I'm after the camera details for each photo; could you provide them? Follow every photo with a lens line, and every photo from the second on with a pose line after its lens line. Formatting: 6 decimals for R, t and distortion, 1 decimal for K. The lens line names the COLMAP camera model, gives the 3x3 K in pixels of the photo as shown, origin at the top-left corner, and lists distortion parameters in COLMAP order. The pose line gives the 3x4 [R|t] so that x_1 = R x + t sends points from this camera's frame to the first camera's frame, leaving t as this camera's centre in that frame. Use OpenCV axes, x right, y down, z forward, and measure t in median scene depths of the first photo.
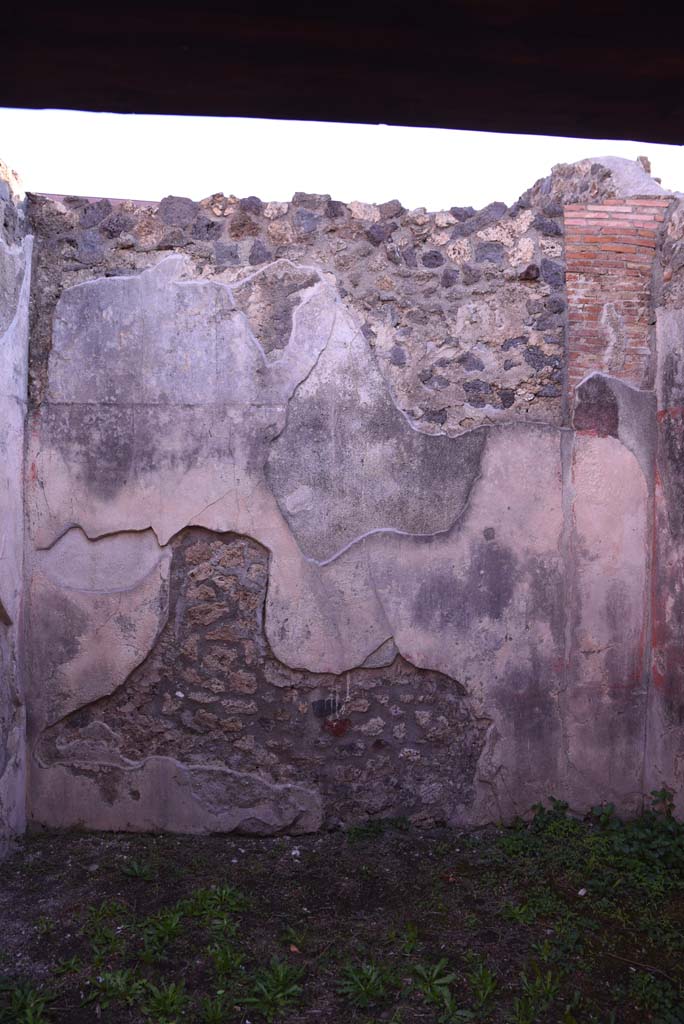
lens RADIAL K [[699.4, 0, 342.5], [0, 699.4, 513.3], [0, 0, 1]] dist [-0.134477, 0.092566]
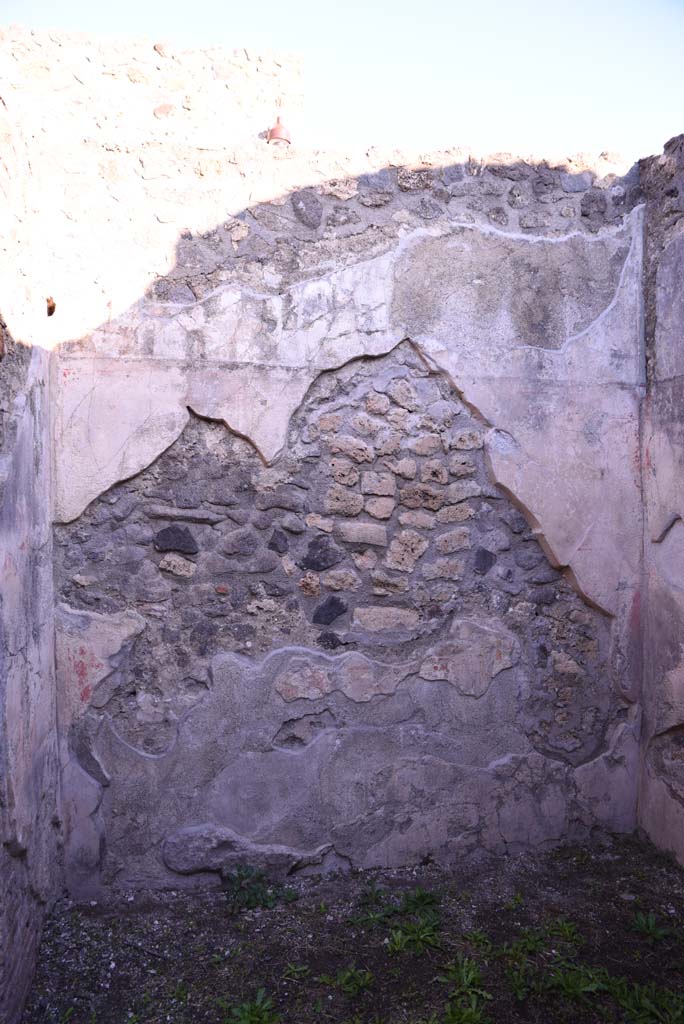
lens RADIAL K [[699.4, 0, 347.2], [0, 699.4, 512.8], [0, 0, 1]] dist [-0.134477, 0.092566]
pose [[0.117991, 0.008883, -0.992975, 0.423381], [0.024096, 0.999640, 0.011806, -0.007484], [0.992722, -0.025320, 0.117734, 0.478481]]
